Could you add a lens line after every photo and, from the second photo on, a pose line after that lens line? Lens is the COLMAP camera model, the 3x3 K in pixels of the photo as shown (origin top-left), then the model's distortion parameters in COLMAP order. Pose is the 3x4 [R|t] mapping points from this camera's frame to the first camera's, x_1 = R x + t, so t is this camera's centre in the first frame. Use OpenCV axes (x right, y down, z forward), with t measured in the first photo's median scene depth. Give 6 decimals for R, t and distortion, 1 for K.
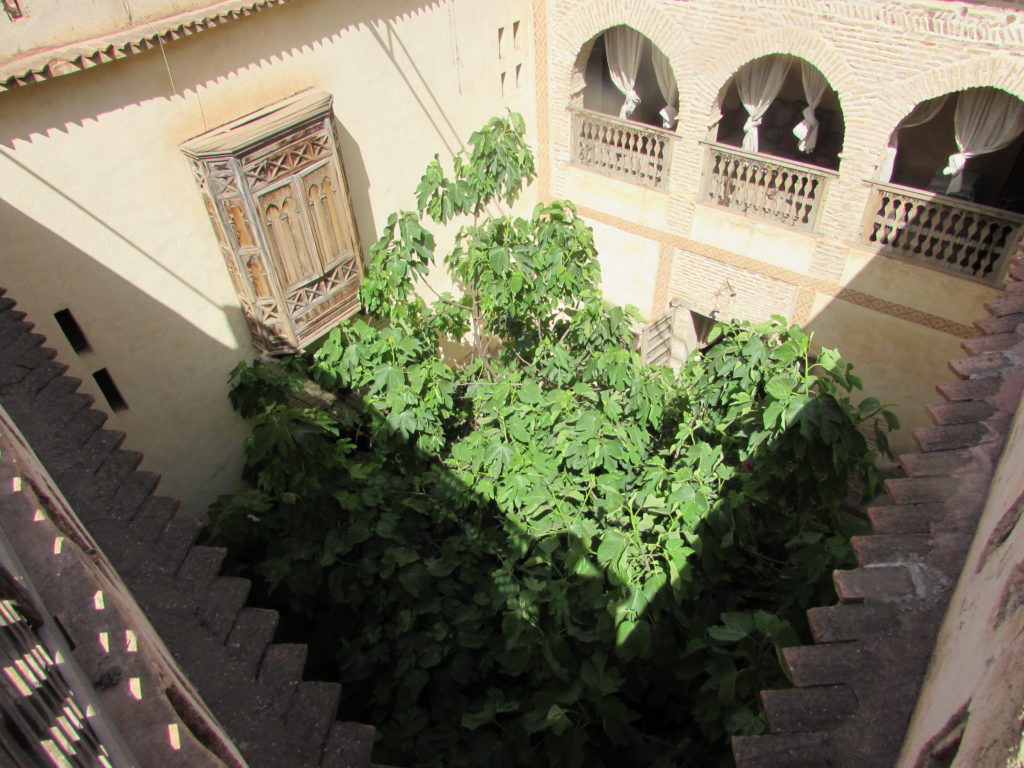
lens RADIAL K [[745.6, 0, 512.0], [0, 745.6, 384.0], [0, 0, 1]] dist [-0.022755, 0.006721]
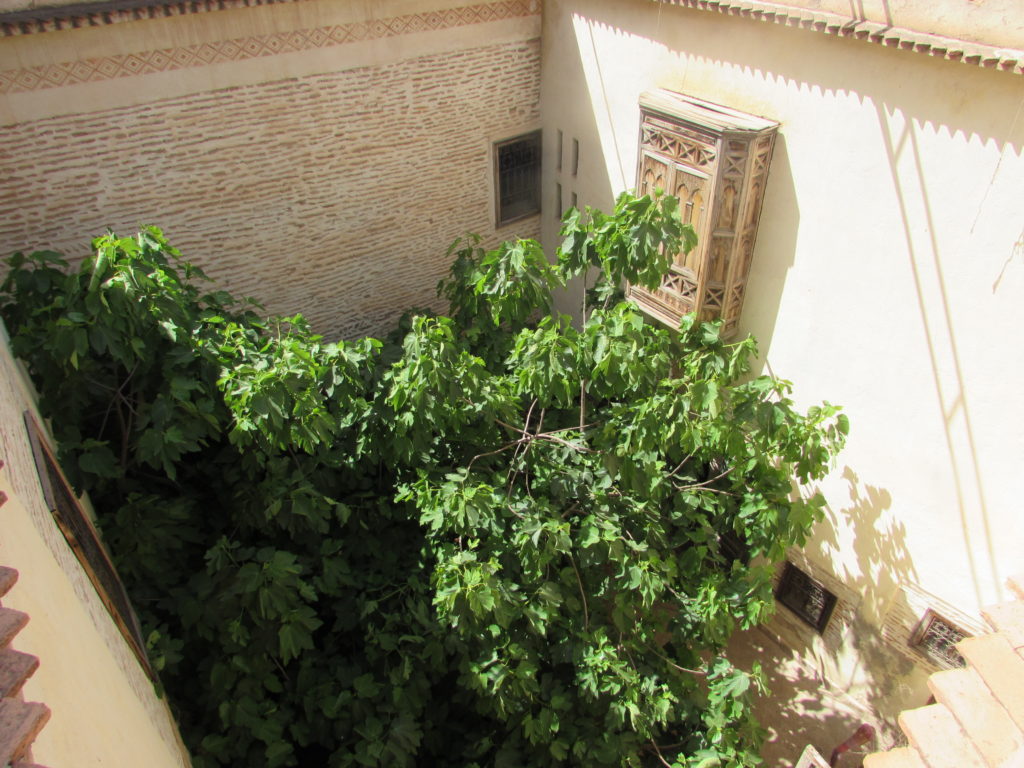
lens RADIAL K [[745.6, 0, 512.0], [0, 745.6, 384.0], [0, 0, 1]] dist [-0.022755, 0.006721]
pose [[-0.295777, 0.609267, -0.735738, 0.904078], [-0.609482, 0.472699, 0.636464, -0.811292], [0.735559, 0.636671, 0.231524, 0.964399]]
